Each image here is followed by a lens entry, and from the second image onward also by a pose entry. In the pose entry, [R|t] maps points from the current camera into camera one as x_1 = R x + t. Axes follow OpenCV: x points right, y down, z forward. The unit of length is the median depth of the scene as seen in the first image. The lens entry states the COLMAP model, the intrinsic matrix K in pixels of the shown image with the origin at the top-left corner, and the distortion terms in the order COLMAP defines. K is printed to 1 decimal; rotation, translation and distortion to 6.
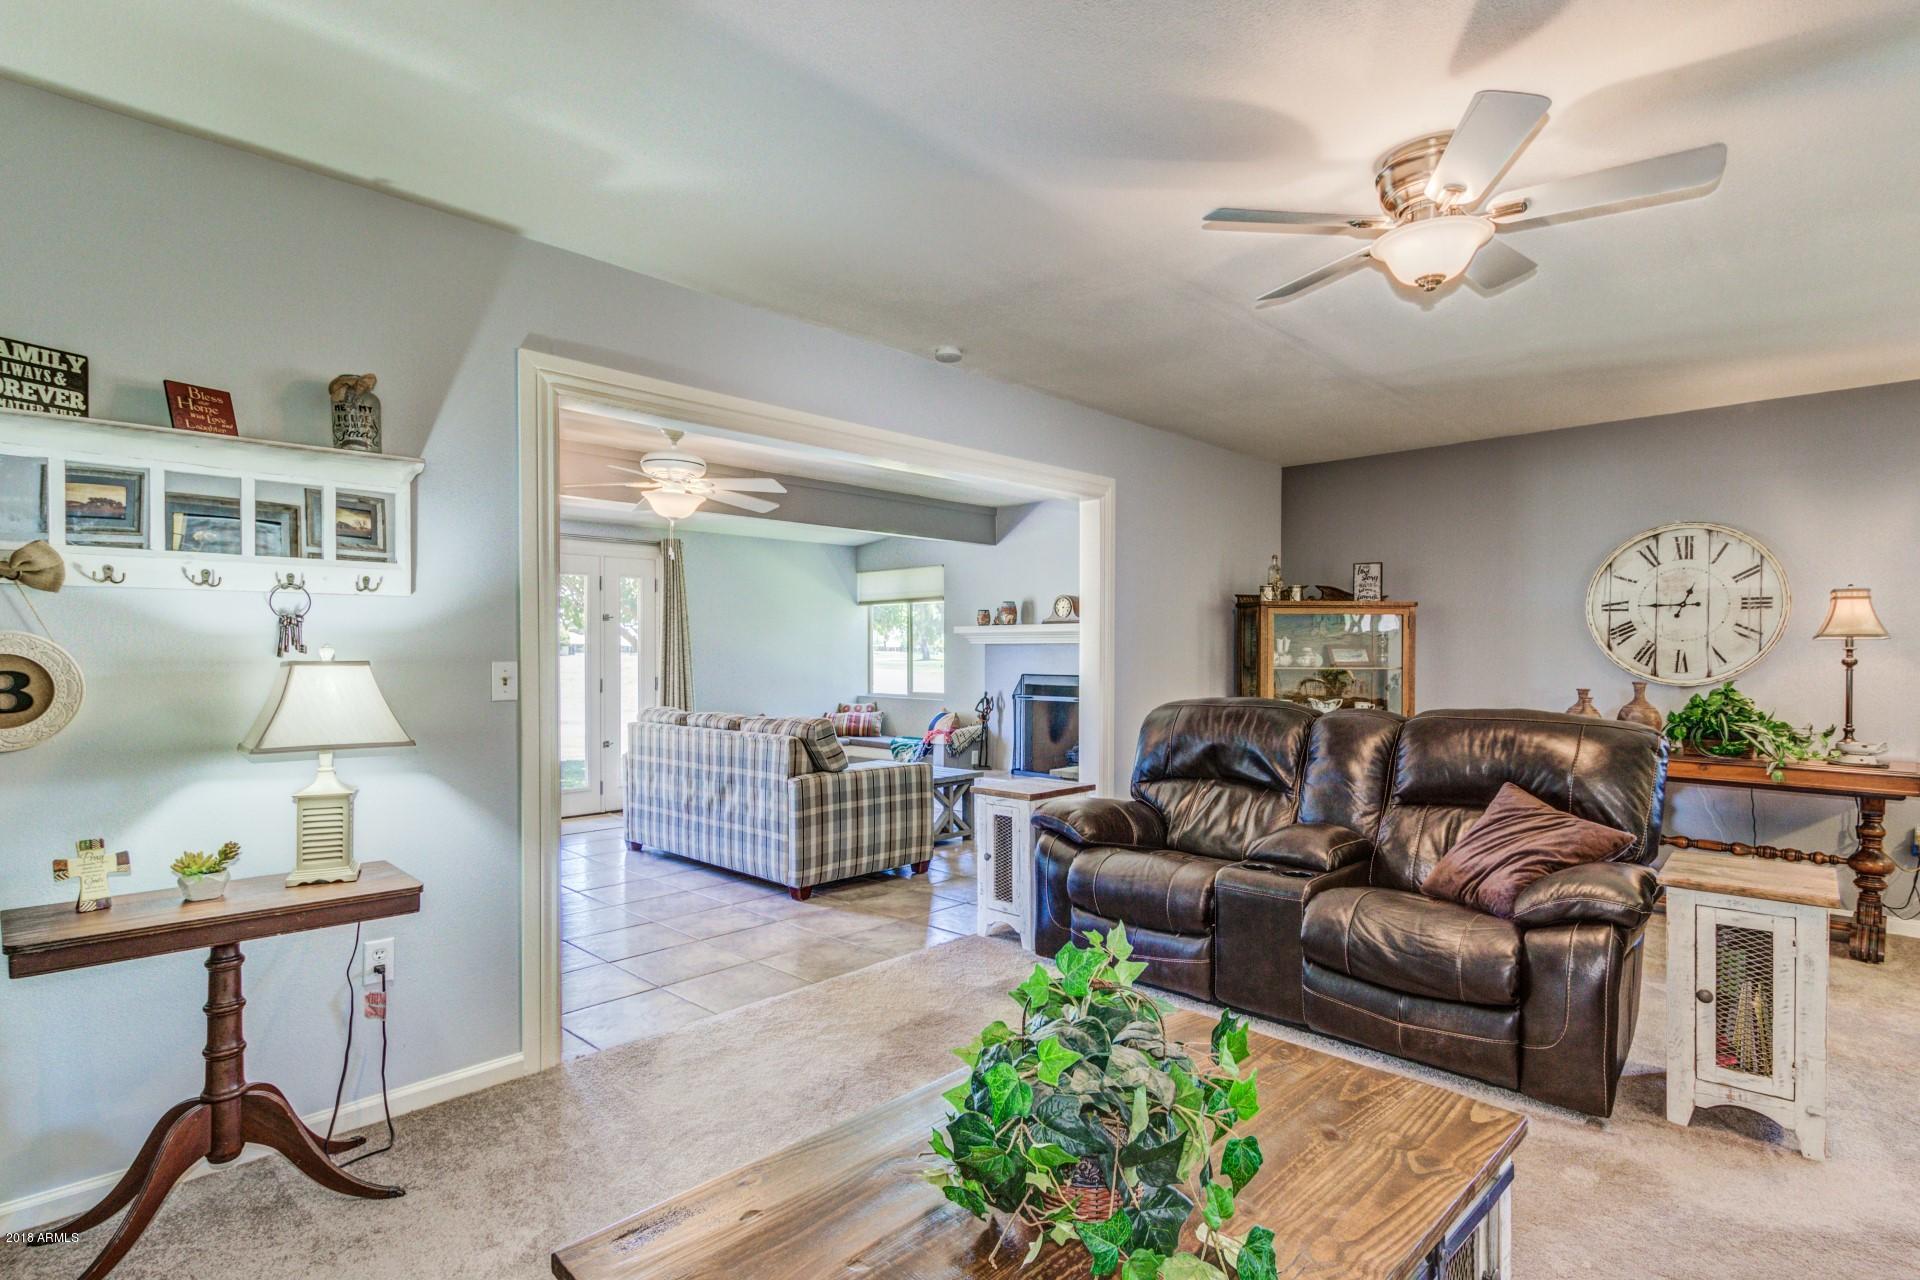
lens RADIAL K [[985.6, 0, 960.0], [0, 985.6, 640.0], [0, 0, 1]] dist [-0.001585, -0.000245]
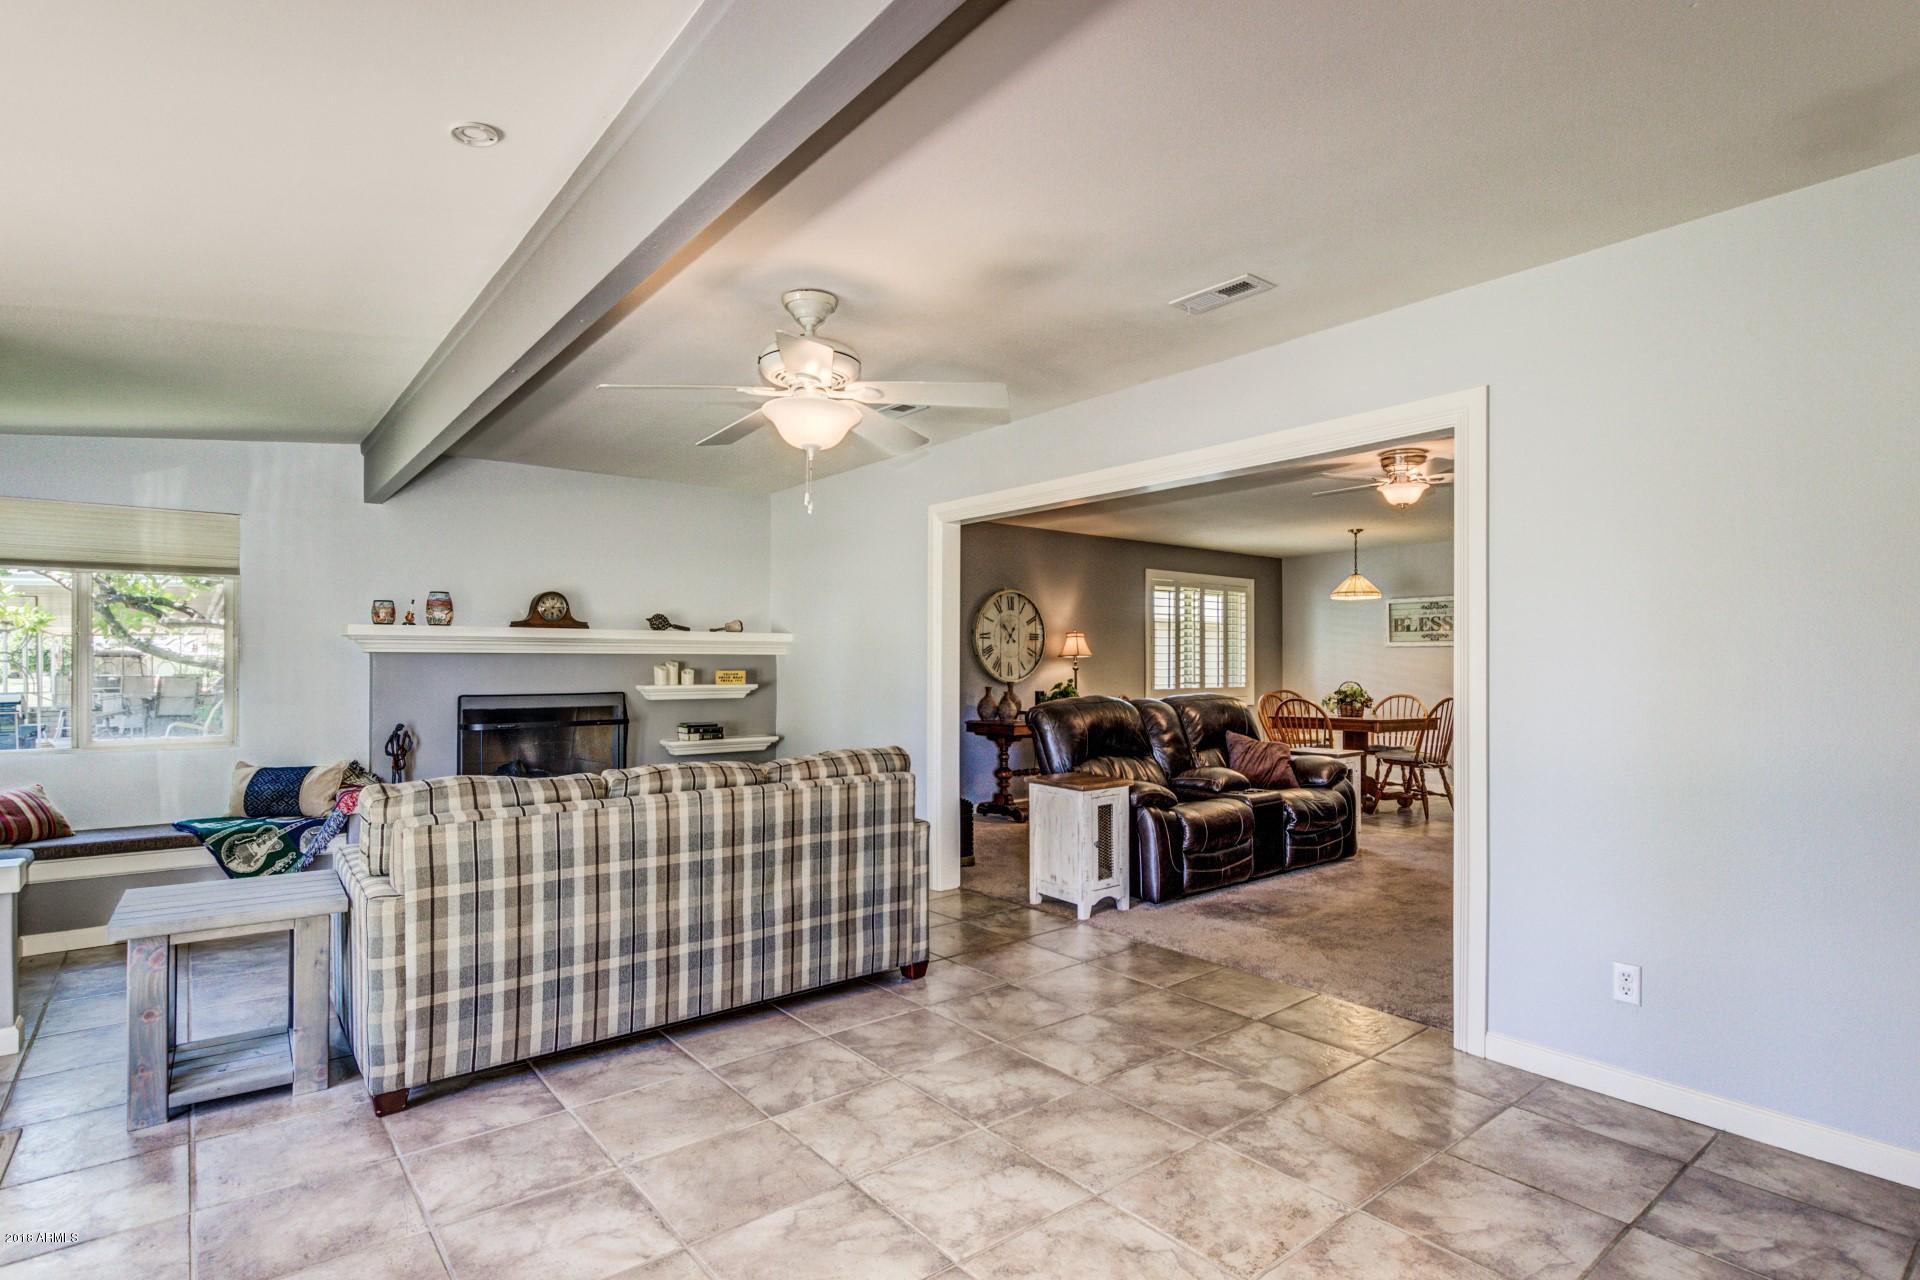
lens RADIAL K [[956.6, 0, 958.5], [0, 956.6, 658.9], [0, 0, 1]] dist [0.000797, 0.000038]
pose [[0.114159, 0.005804, 0.993446, -0.917639], [-0.010061, 0.999938, -0.004686, 0.012284], [-0.993412, -0.009460, 0.114210, 0.875892]]
